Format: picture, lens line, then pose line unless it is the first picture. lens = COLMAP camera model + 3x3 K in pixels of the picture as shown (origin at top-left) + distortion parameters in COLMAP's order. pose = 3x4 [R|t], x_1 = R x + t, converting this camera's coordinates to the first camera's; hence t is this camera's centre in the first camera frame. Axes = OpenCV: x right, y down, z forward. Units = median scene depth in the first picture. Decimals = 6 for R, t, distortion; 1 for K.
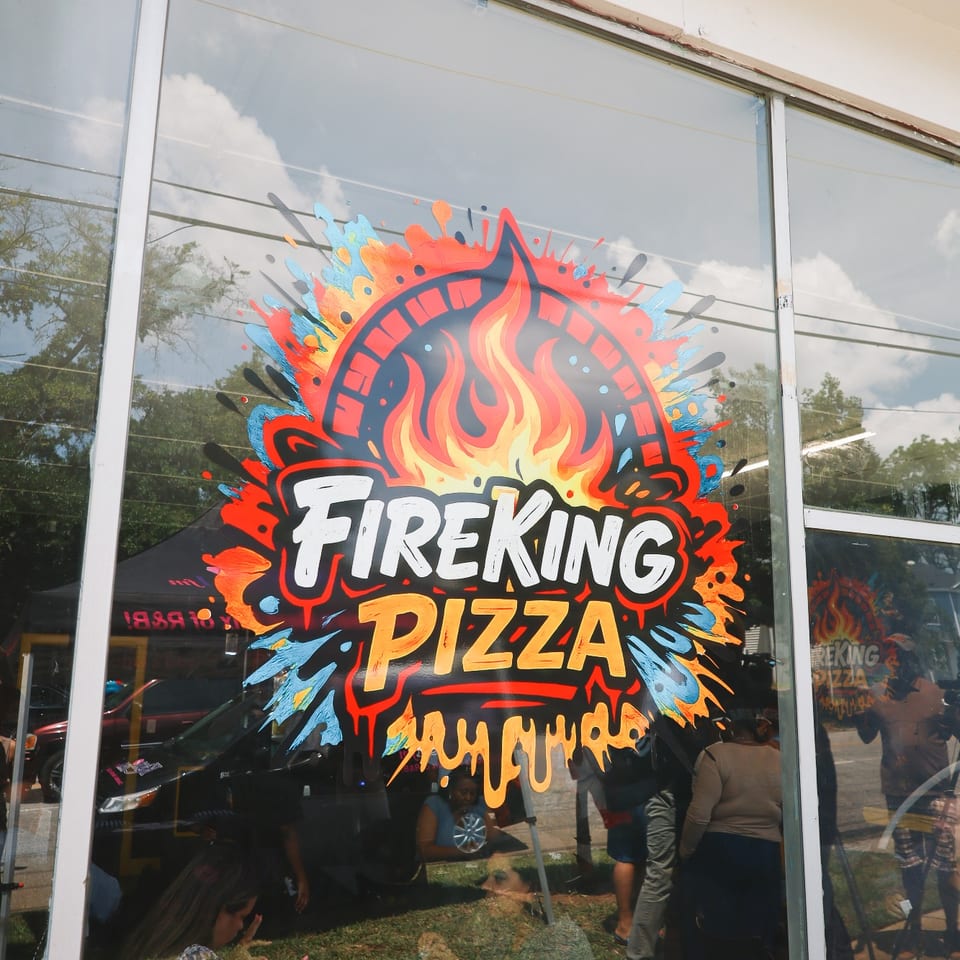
lens RADIAL K [[1005.4, 0, 479.5], [0, 1005.4, 470.0], [0, 0, 1]] dist [0.025225, 0.000000]
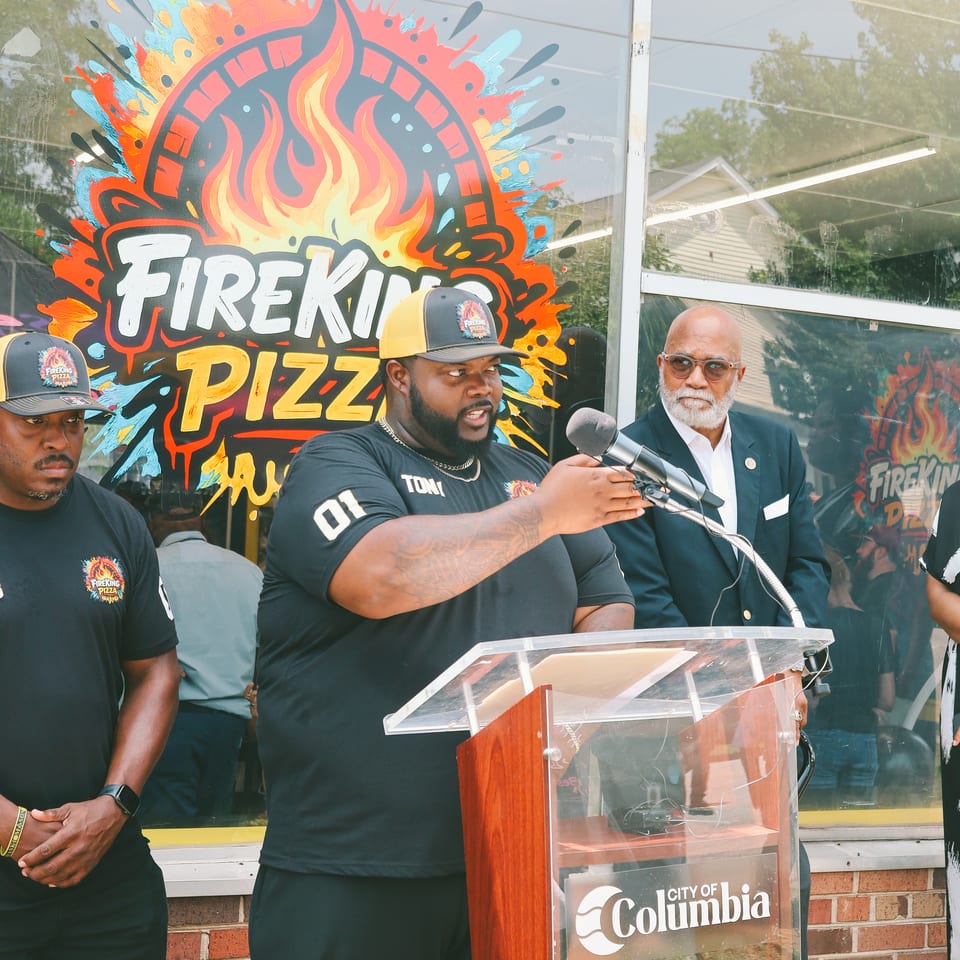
lens RADIAL K [[2007.0, 0, 483.3], [0, 2007.0, 462.9], [0, 0, 1]] dist [-0.019226, 0.000000]
pose [[0.999215, 0.026218, 0.029695, 0.140104], [-0.030590, 0.986978, 0.157918, -0.095757], [-0.025168, -0.158702, 0.987006, -1.091175]]
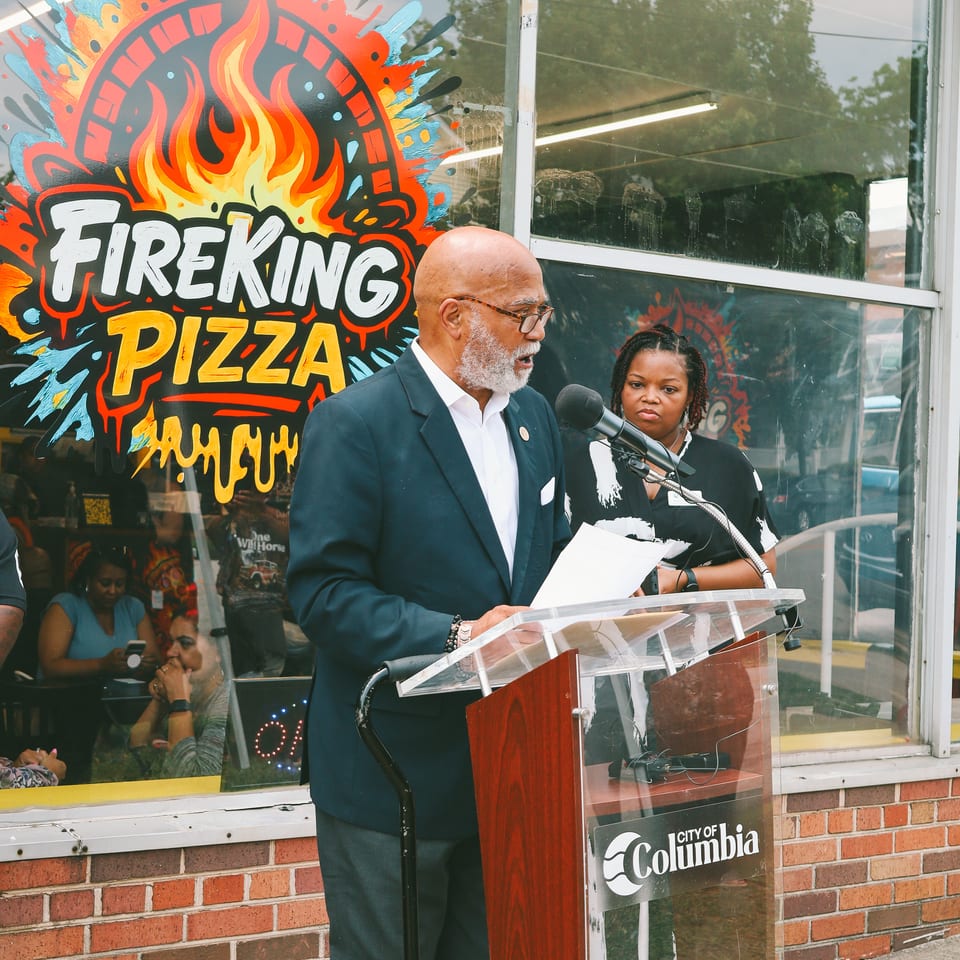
lens RADIAL K [[2007.0, 0, 505.2], [0, 2007.0, 479.3], [0, 0, 1]] dist [-0.019226, 0.000000]
pose [[0.977469, 0.017279, 0.210373, -0.142096], [-0.059736, 0.978545, 0.197185, -0.142717], [-0.202452, -0.205309, 0.957529, -1.142311]]
